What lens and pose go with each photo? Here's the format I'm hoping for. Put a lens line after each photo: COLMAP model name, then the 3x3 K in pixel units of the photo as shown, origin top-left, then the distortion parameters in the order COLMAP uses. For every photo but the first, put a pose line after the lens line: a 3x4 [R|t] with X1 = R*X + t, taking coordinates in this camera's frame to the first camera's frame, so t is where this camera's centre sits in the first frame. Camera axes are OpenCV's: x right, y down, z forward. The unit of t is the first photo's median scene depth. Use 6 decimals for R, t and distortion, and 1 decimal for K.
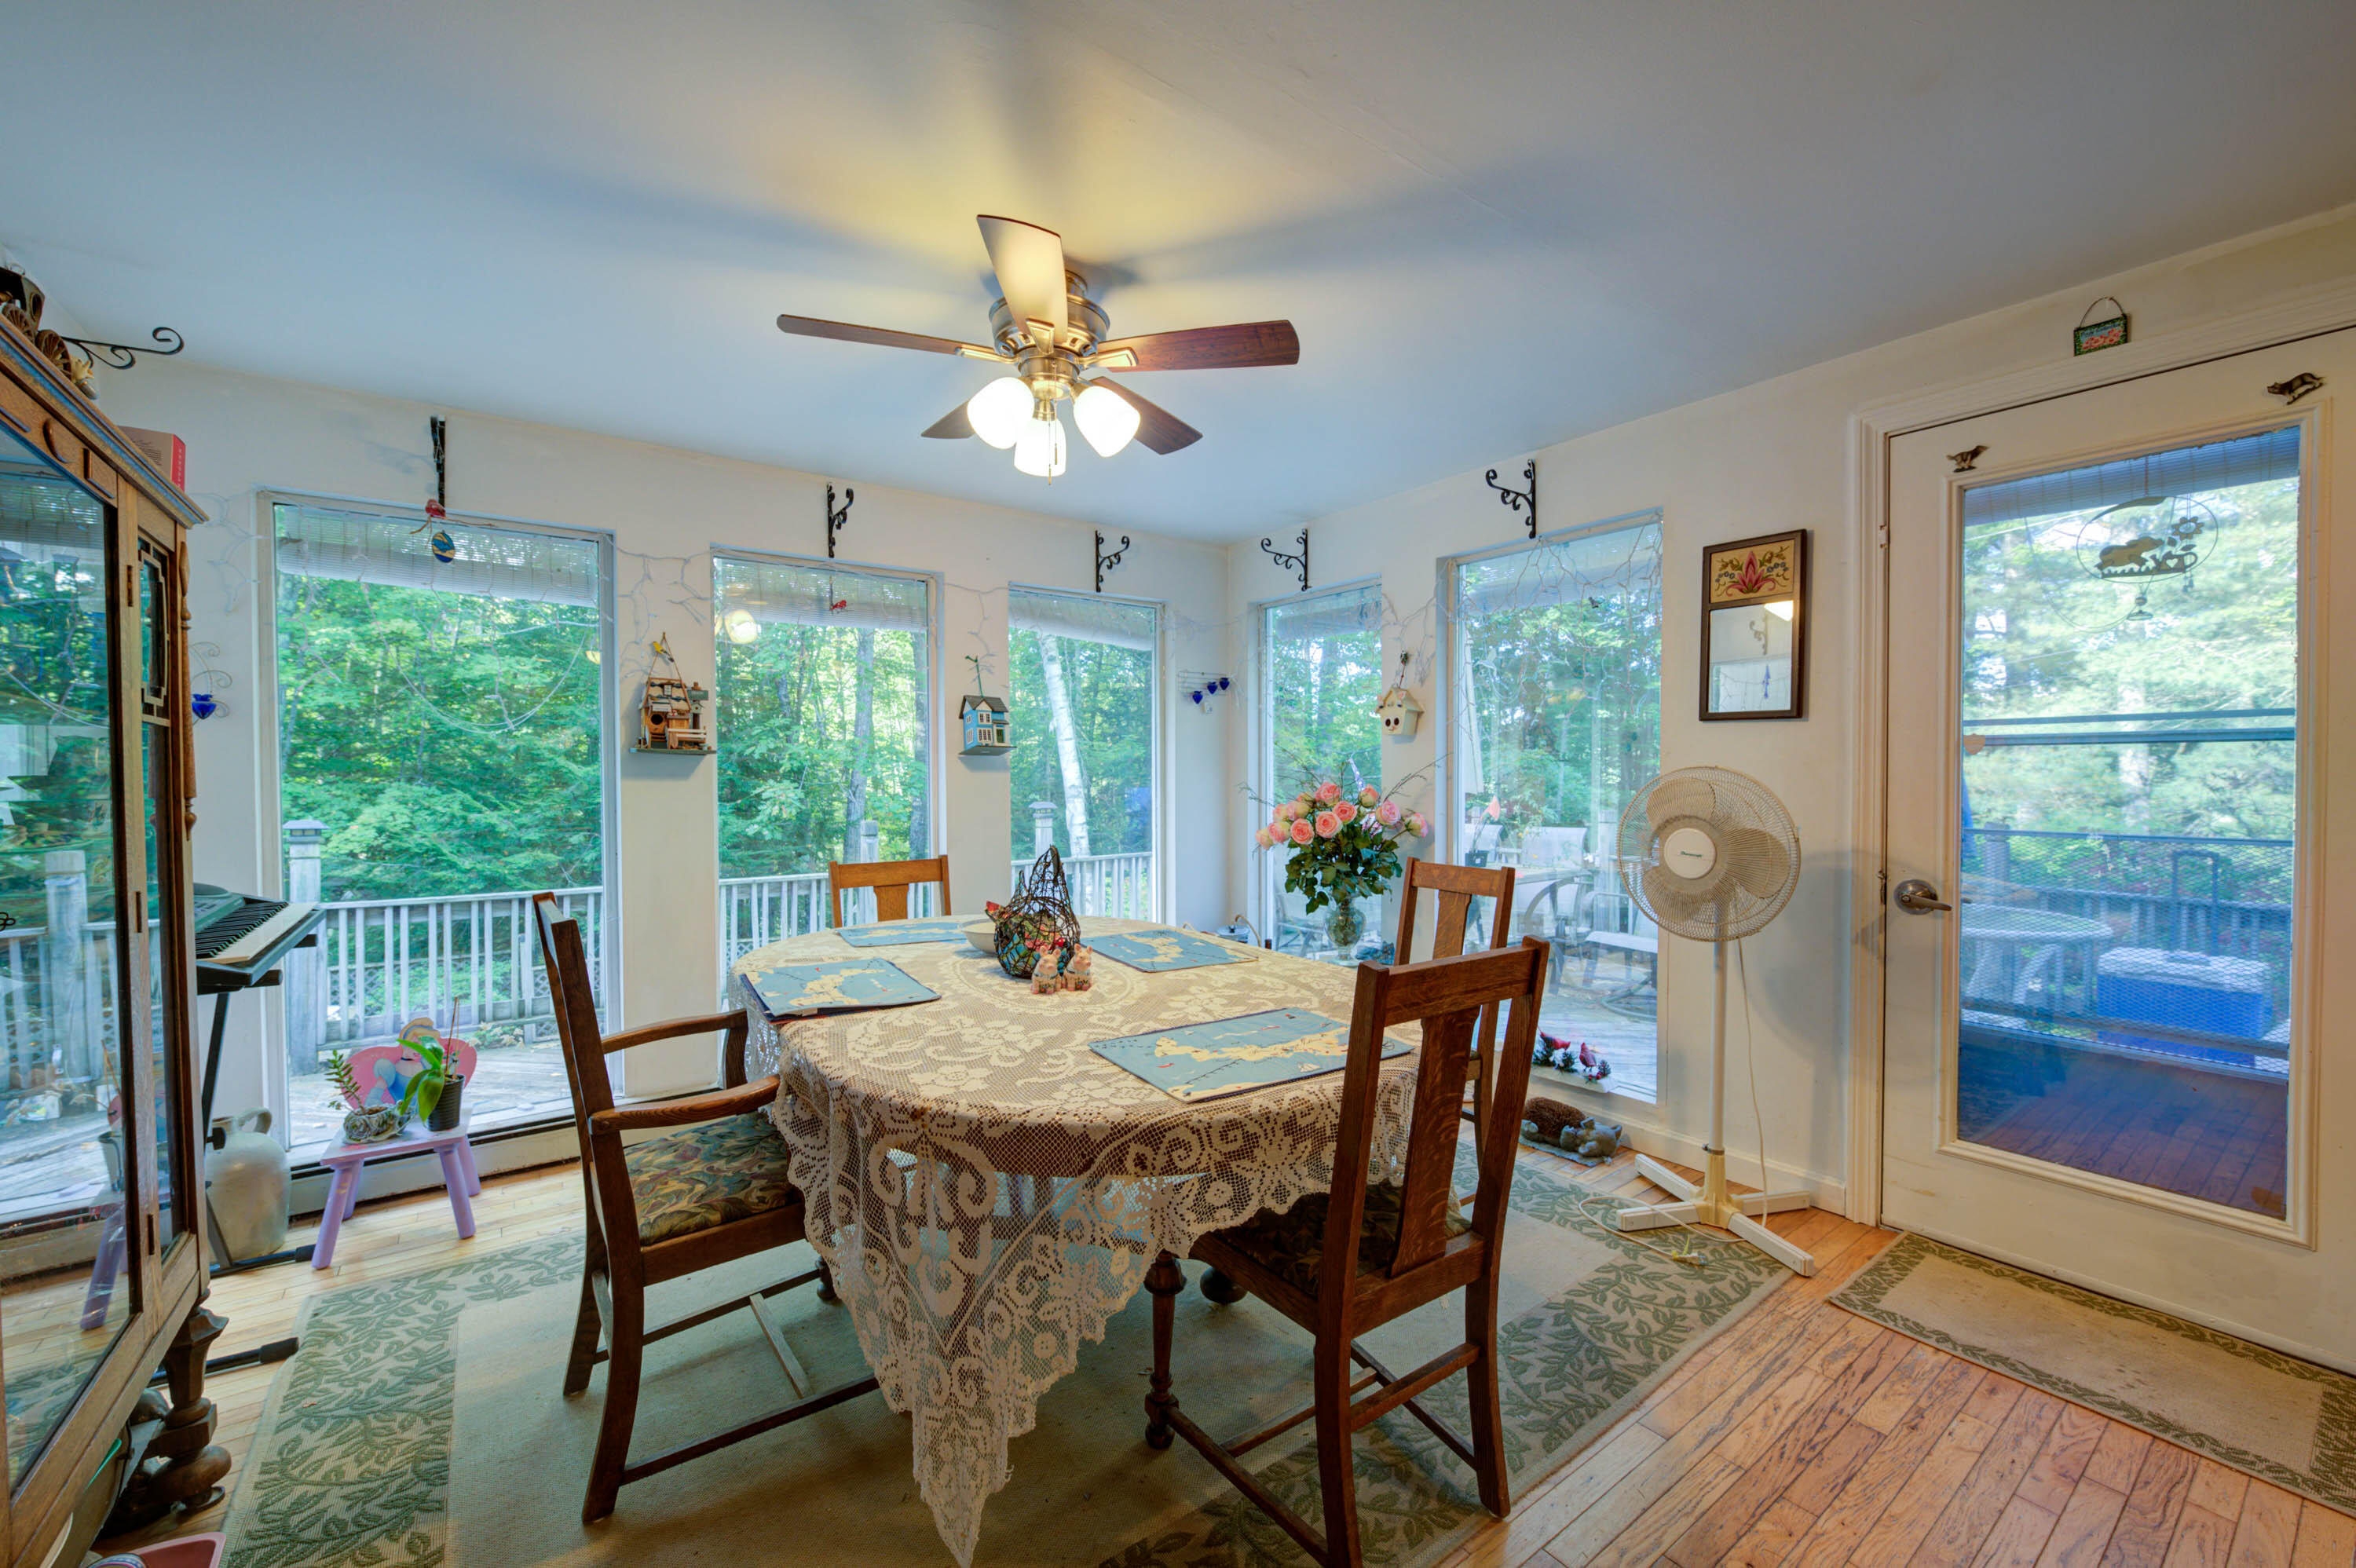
lens RADIAL K [[931.5, 0, 1173.5], [0, 931.5, 784.5], [0, 0, 1]] dist [-0.000759, 0.000211]
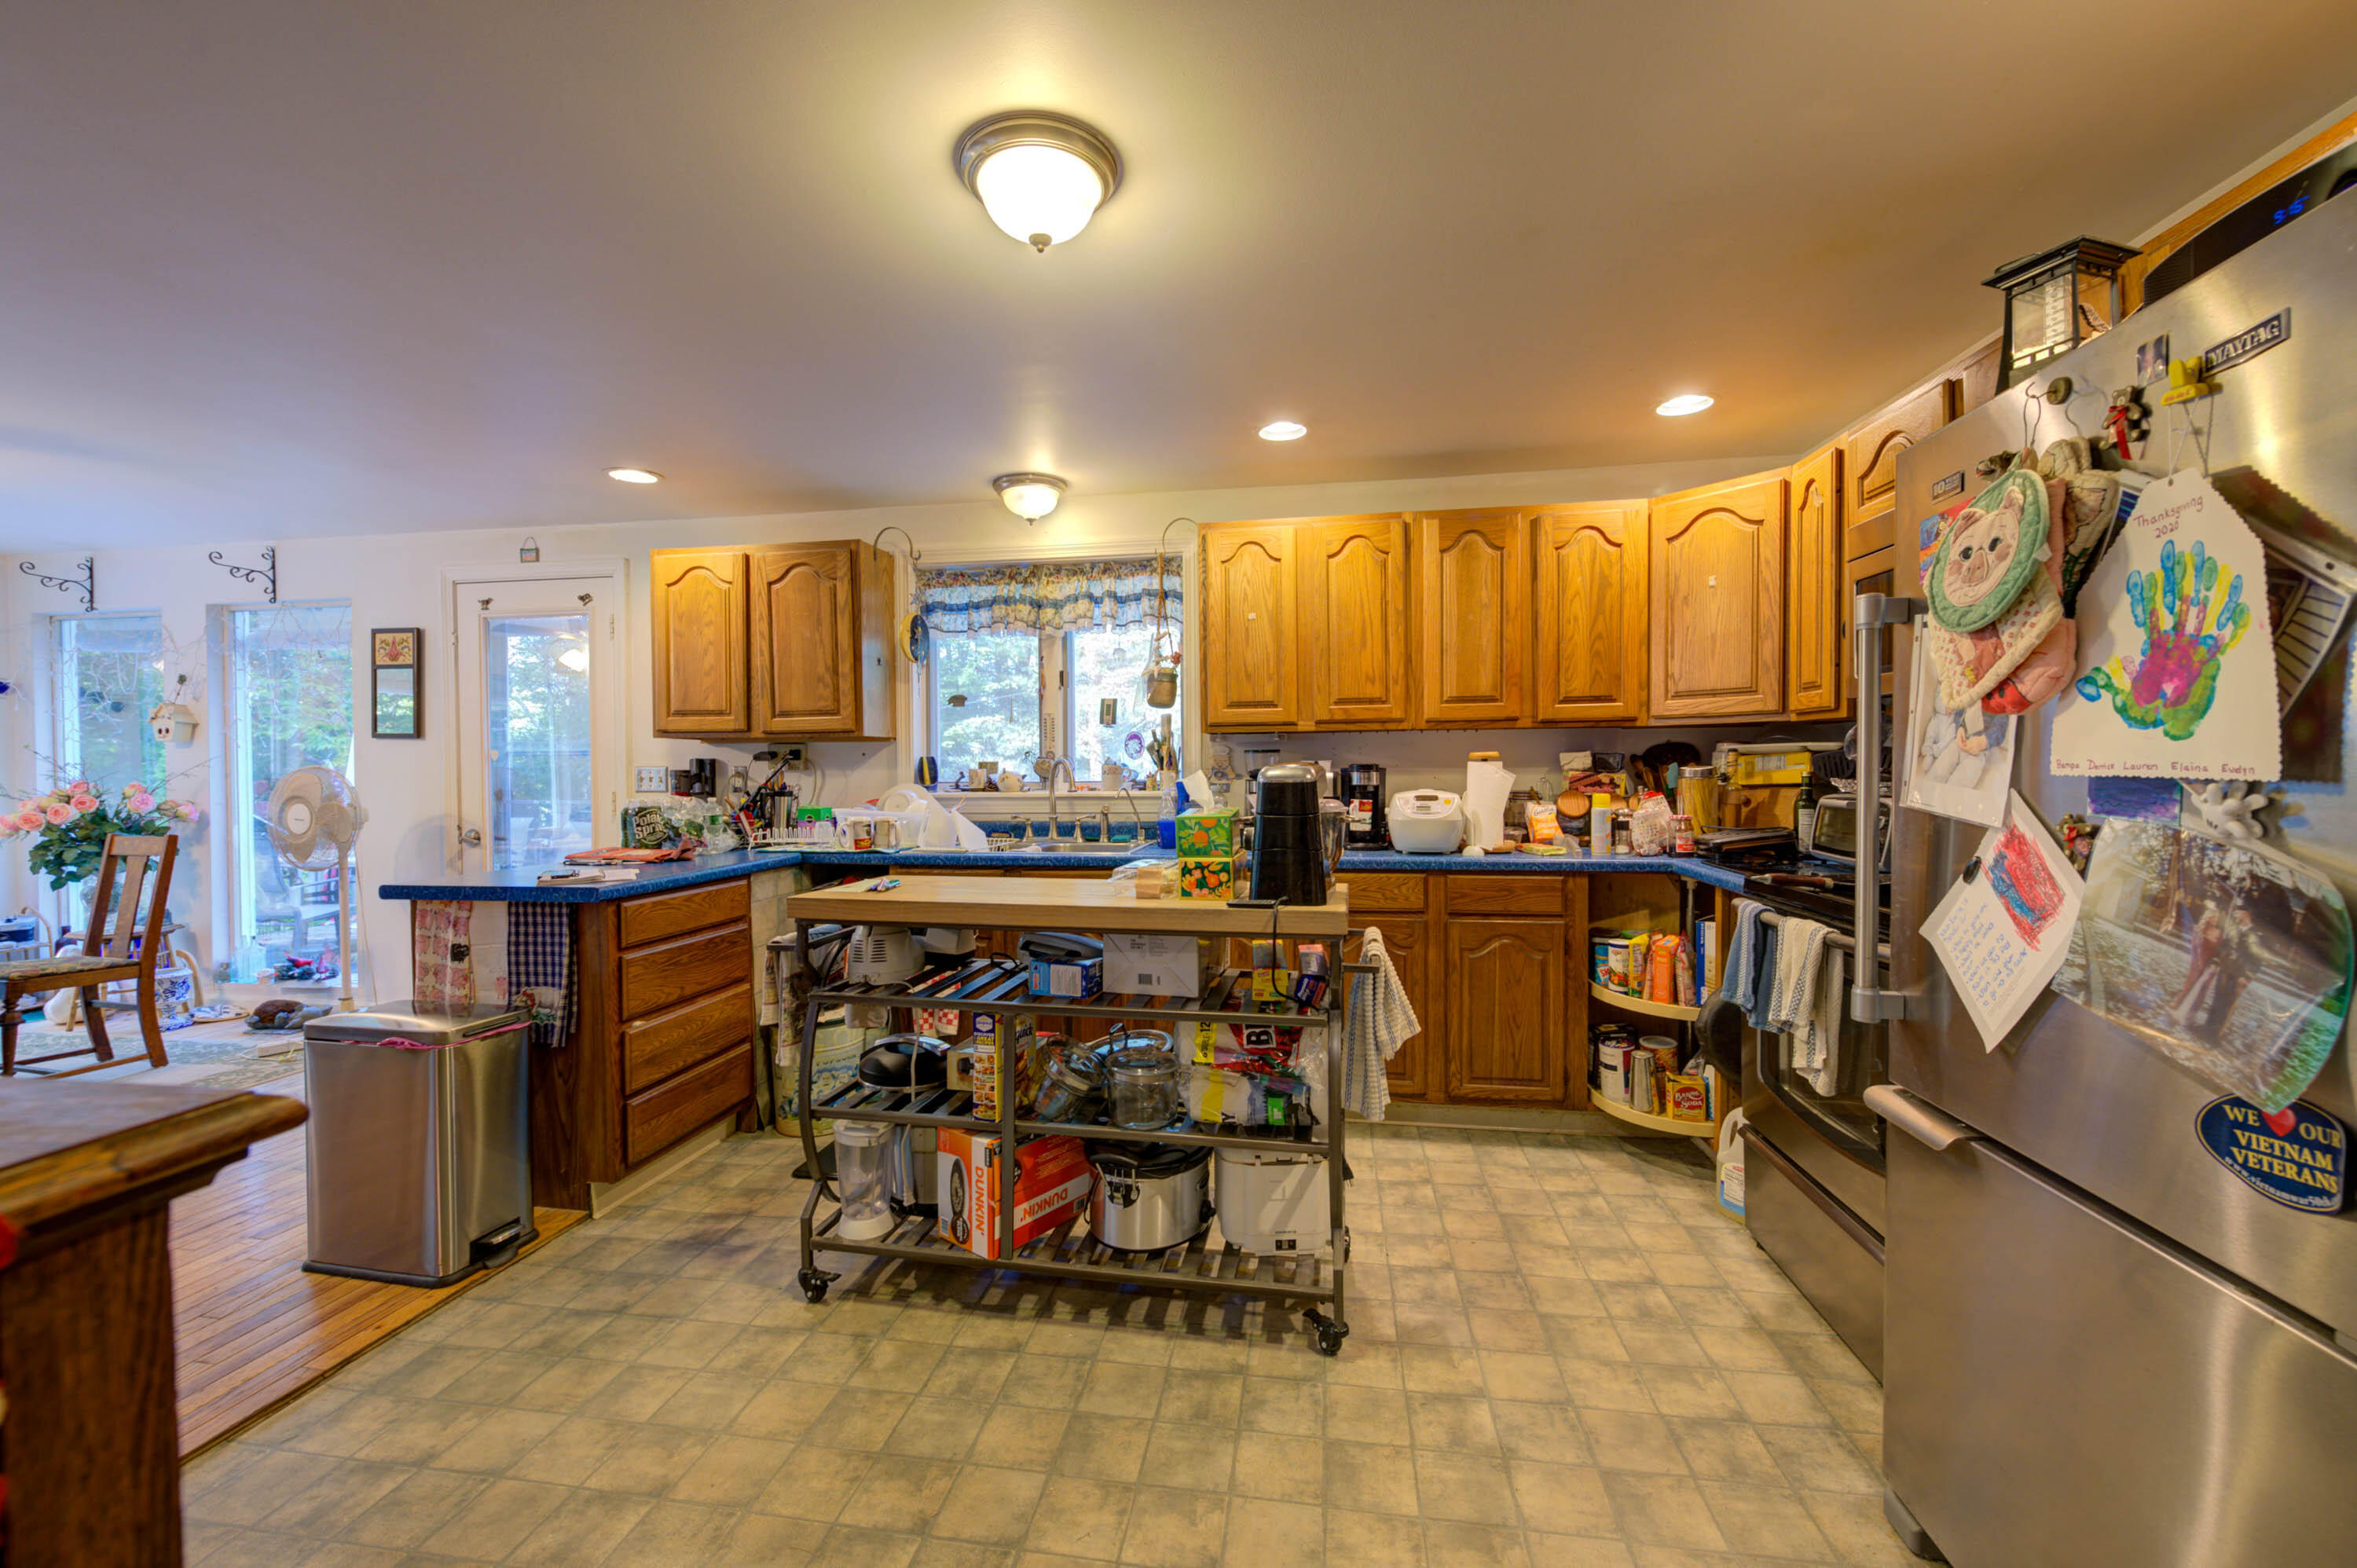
lens RADIAL K [[932.0, 0, 1174.6], [0, 932.0, 786.9], [0, 0, 1]] dist [-0.000759, 0.000211]
pose [[0.719825, -0.011955, 0.694053, 0.389124], [0.011835, 0.999918, 0.004949, 0.019938], [-0.694055, 0.004651, 0.719907, -0.947555]]
